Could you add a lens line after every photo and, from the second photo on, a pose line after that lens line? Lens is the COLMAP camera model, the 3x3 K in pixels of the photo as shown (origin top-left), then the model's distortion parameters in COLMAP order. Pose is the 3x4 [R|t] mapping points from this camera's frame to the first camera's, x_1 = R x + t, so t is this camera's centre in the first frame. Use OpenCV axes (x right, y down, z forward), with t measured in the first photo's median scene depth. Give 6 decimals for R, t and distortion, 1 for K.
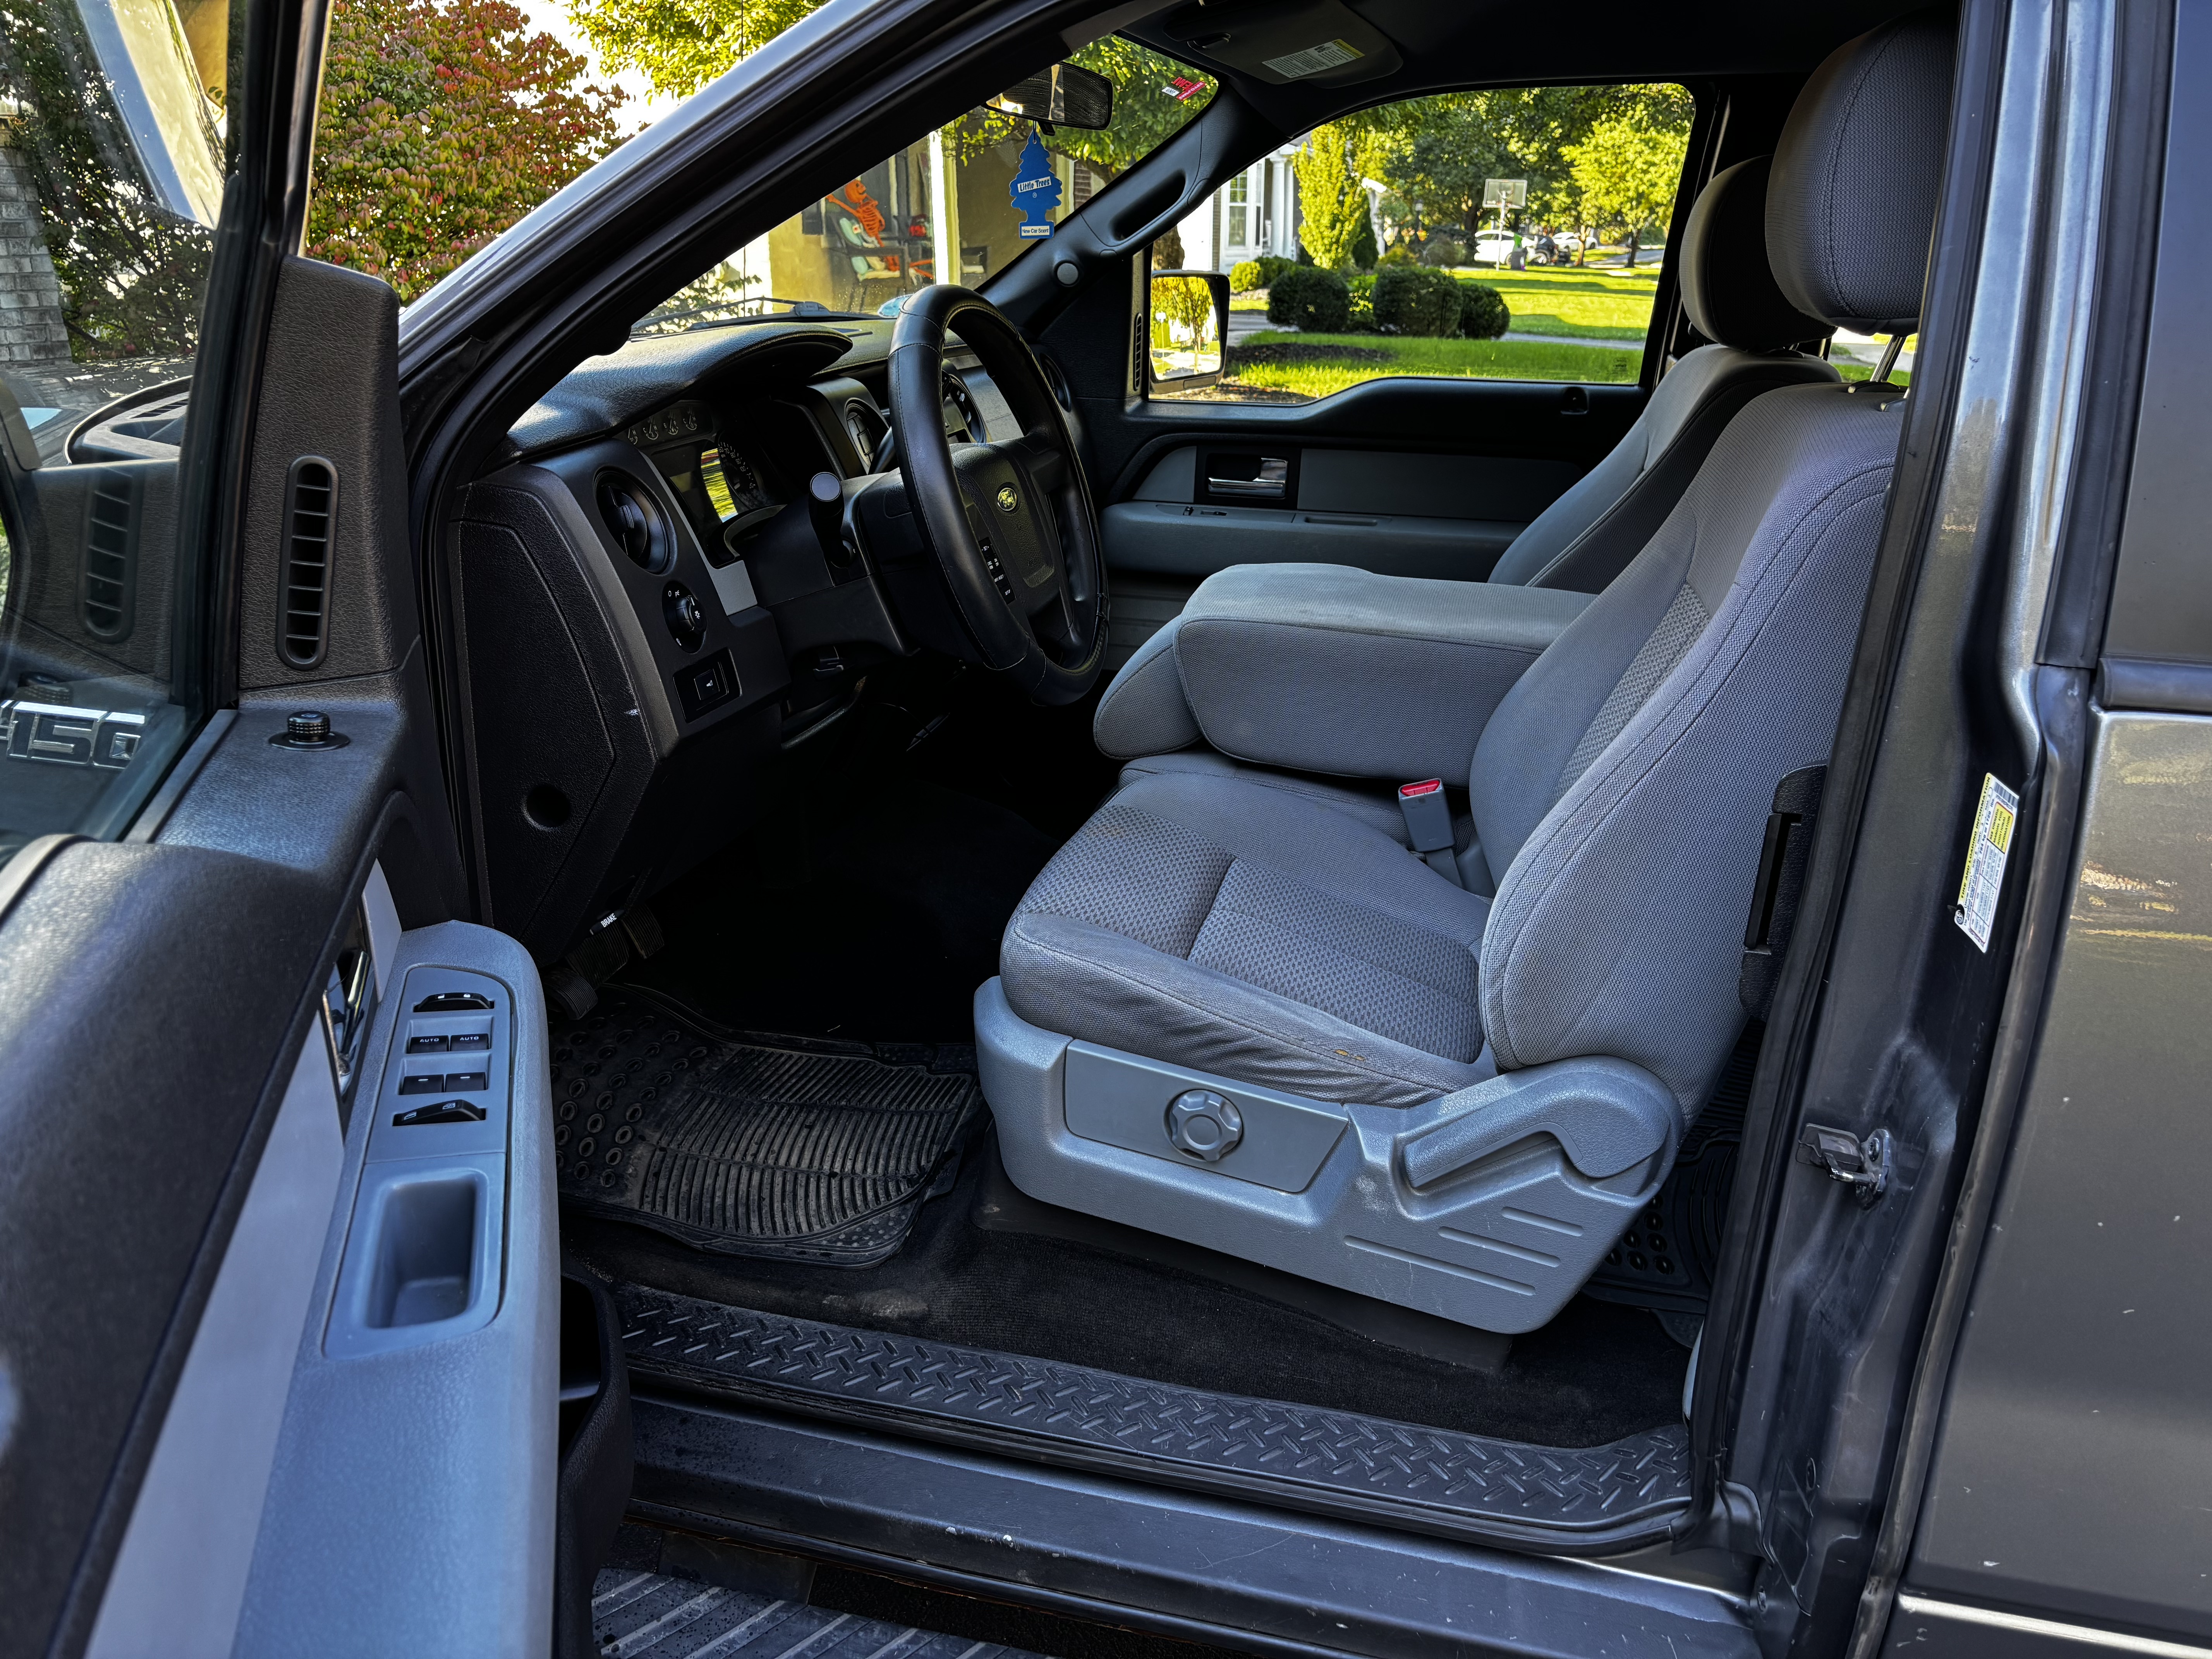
lens RADIAL K [[1675.2, 0, 1098.9], [0, 1675.2, 819.8], [0, 0, 1]] dist [0.054148, -0.061100]
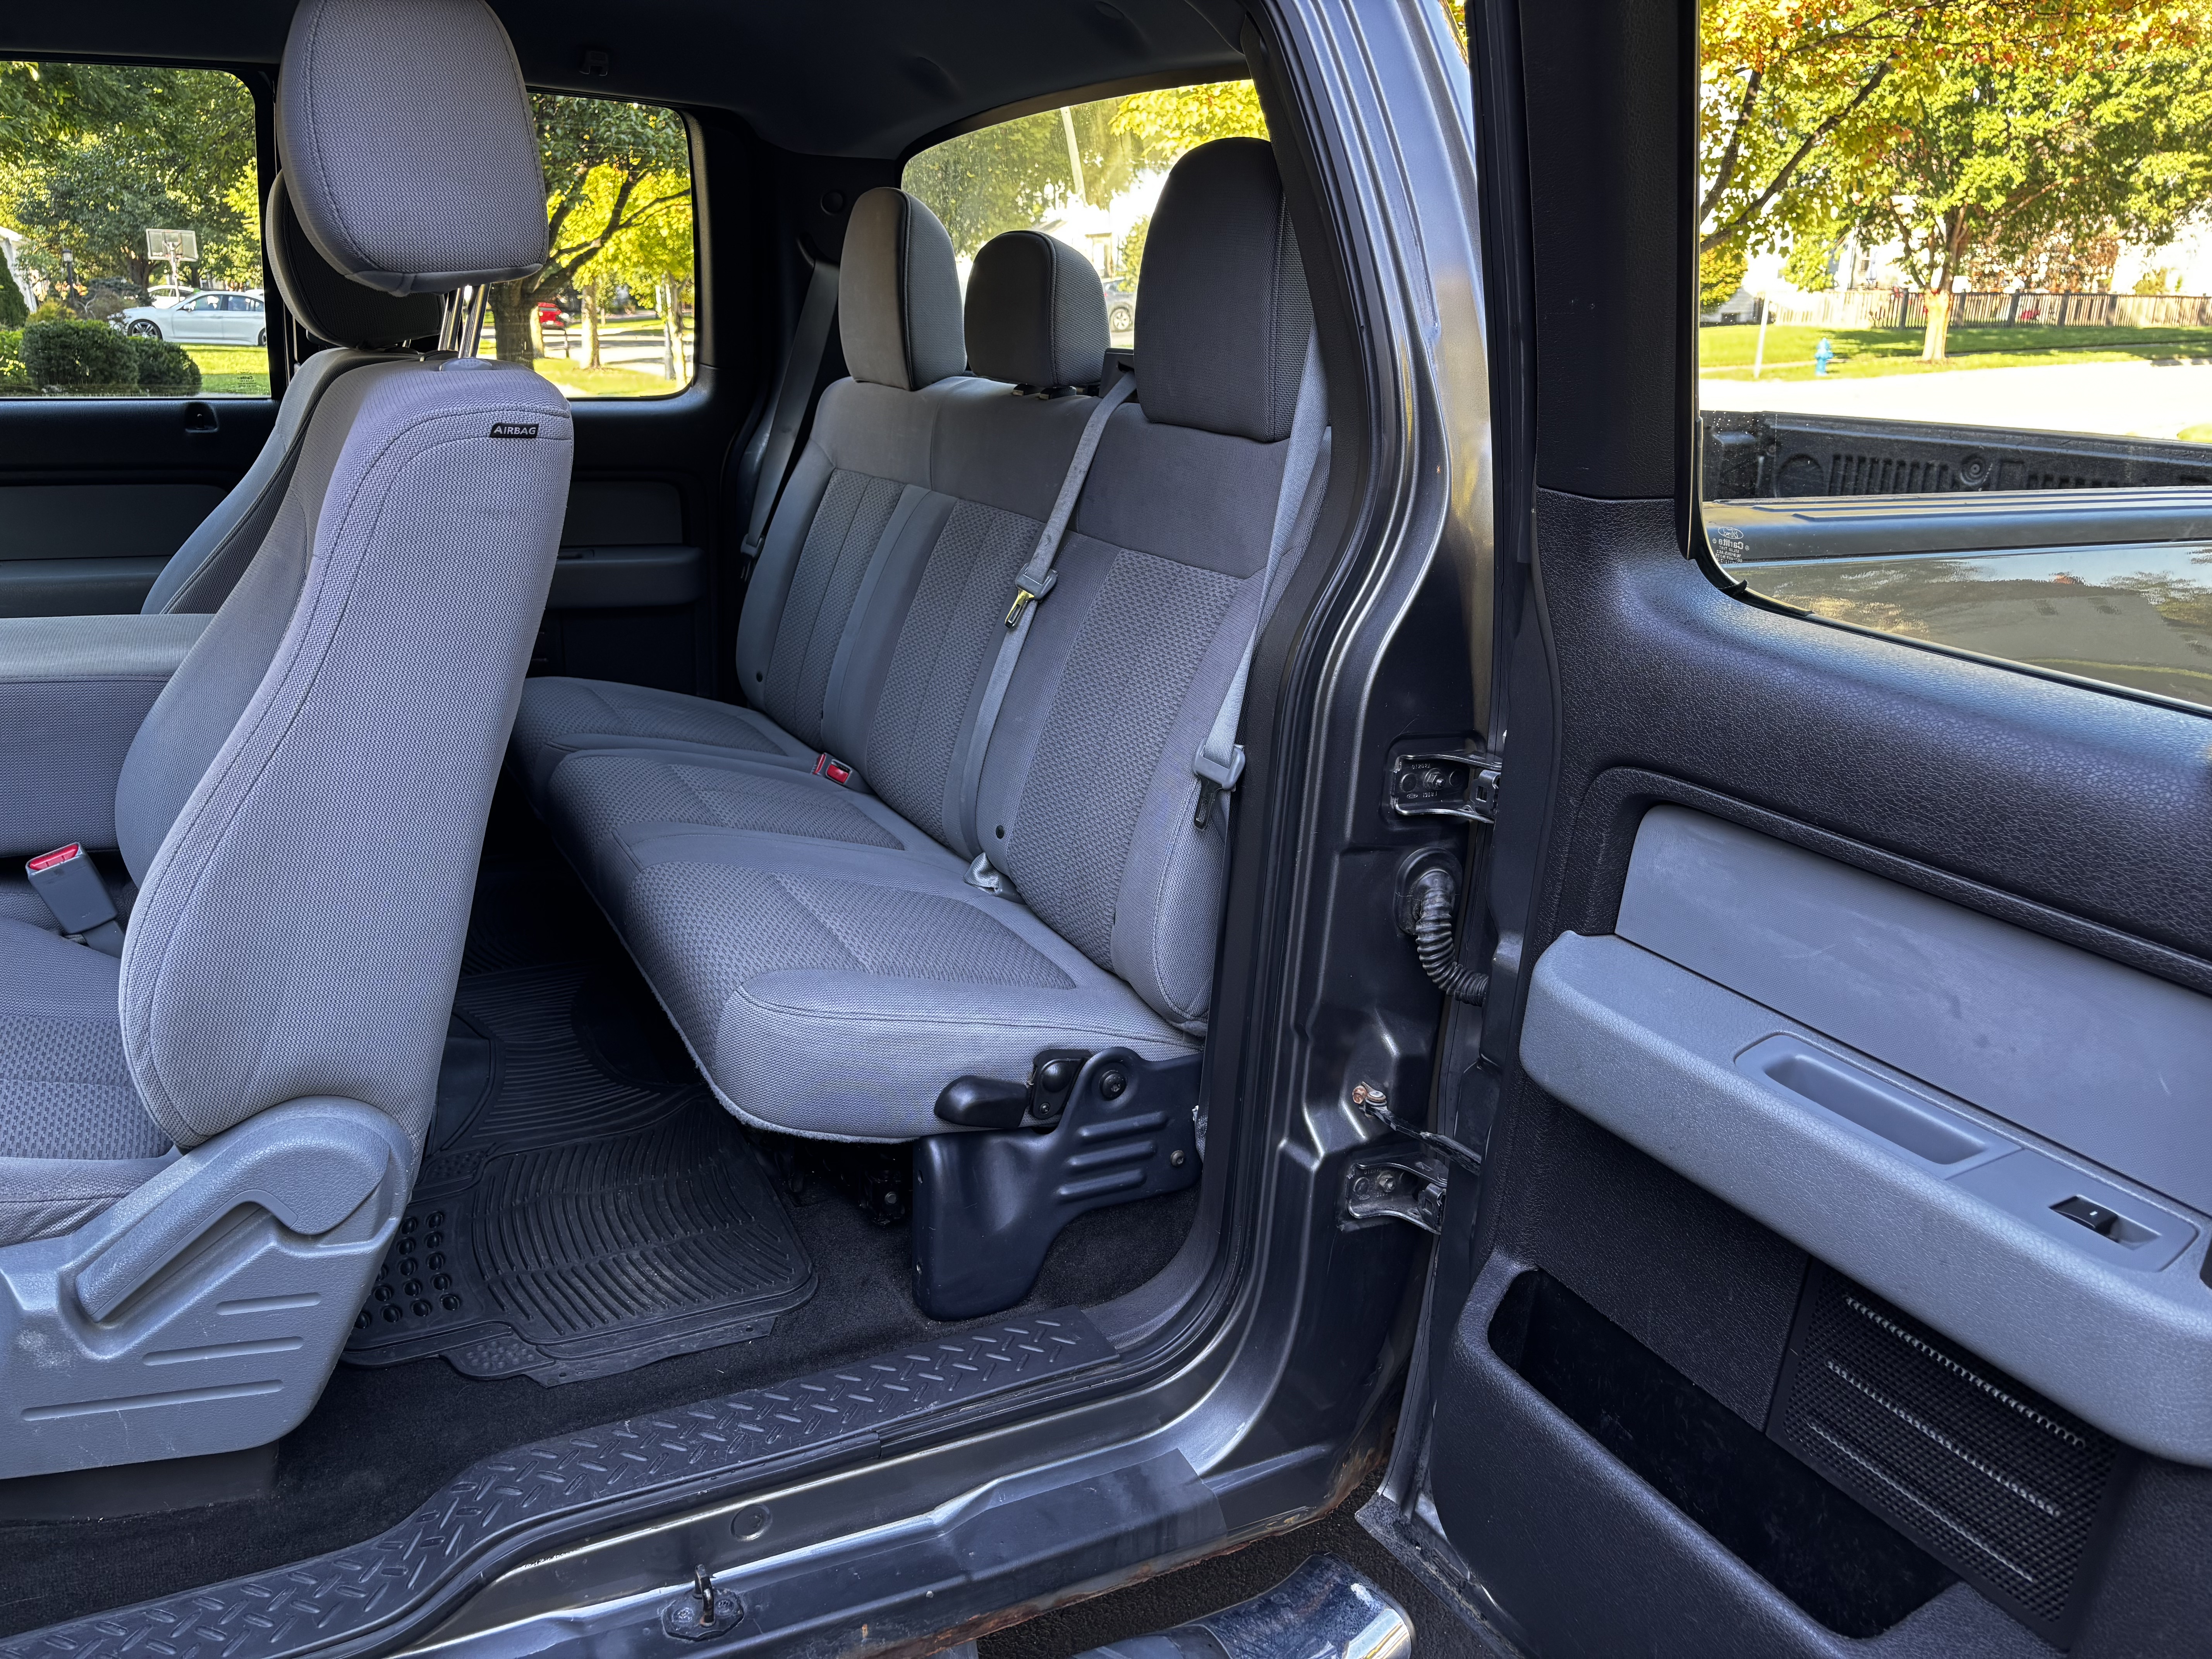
lens RADIAL K [[1675.2, 0, 1077.0], [0, 1675.2, 823.4], [0, 0, 1]] dist [0.054148, -0.061100]
pose [[0.773437, -0.189921, 0.604752, 0.097062], [0.208085, 0.977260, 0.040780, 0.043739], [-0.598745, 0.094299, 0.795369, 0.029203]]
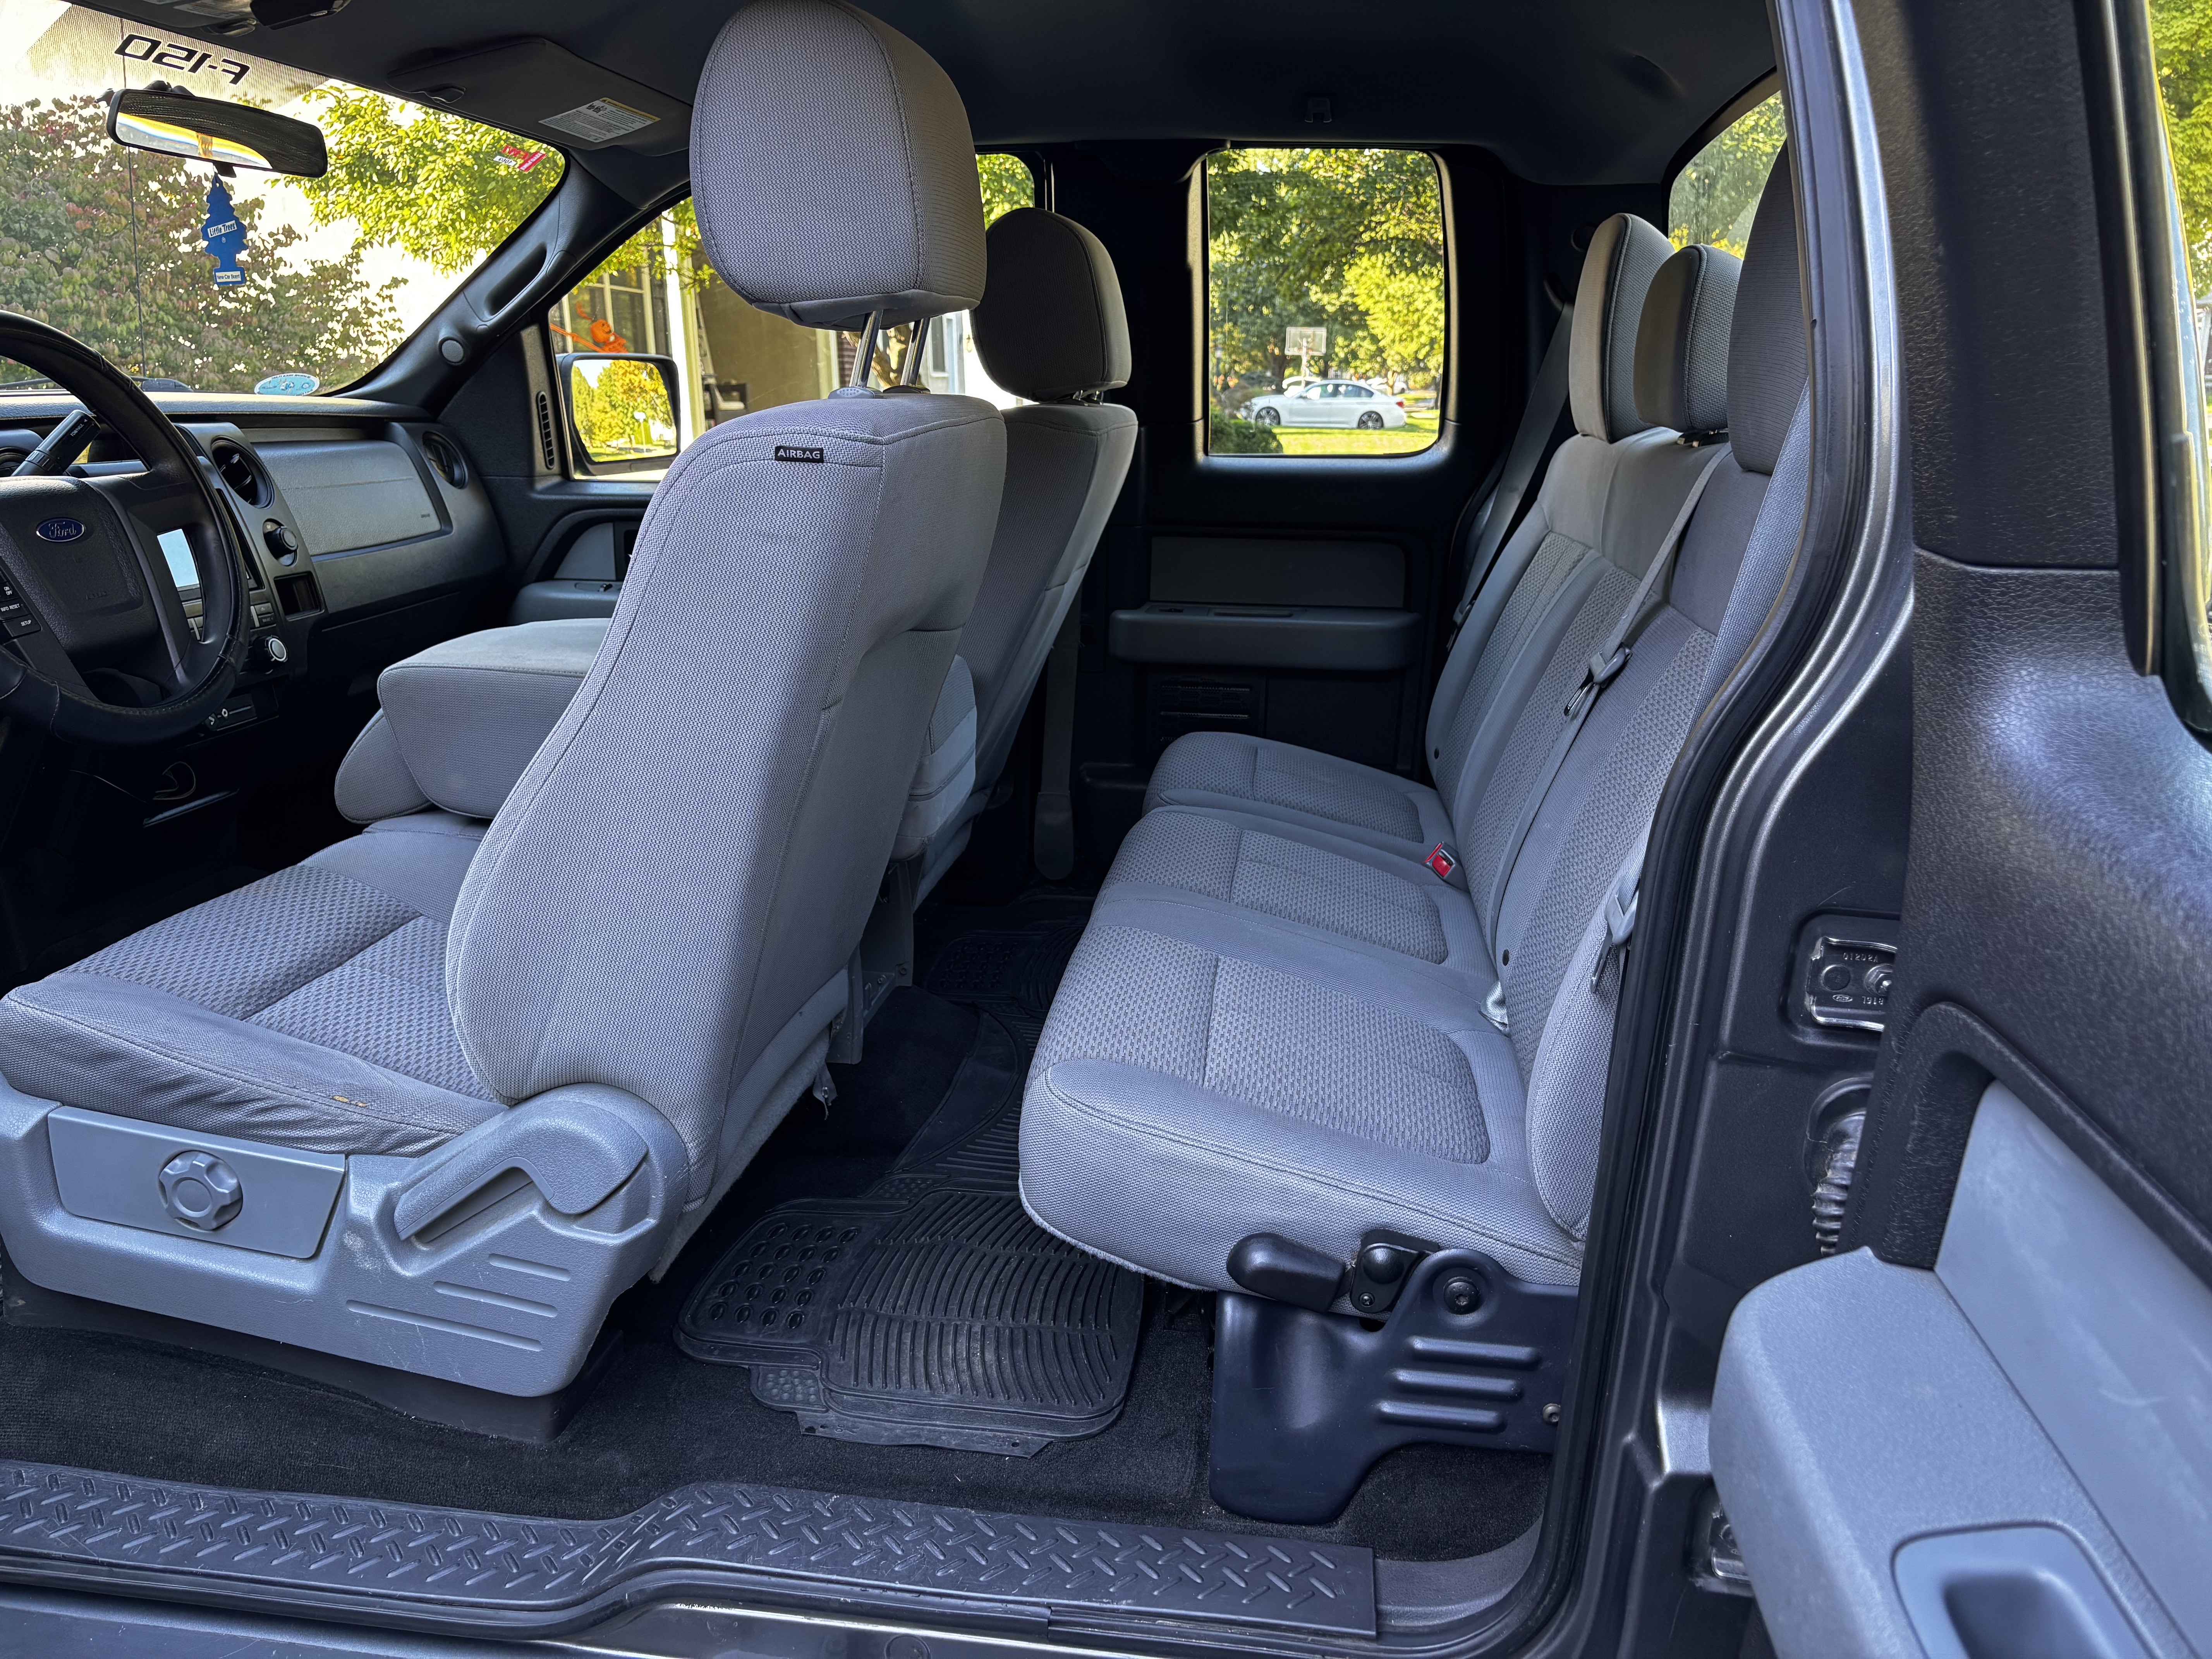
lens RADIAL K [[1675.2, 0, 1089.9], [0, 1675.2, 833.0], [0, 0, 1]] dist [0.054148, -0.061100]
pose [[0.996485, -0.038875, 0.074202, 0.474738], [0.044454, 0.996186, -0.075078, 0.078150], [-0.071000, 0.078112, 0.994413, 0.035405]]
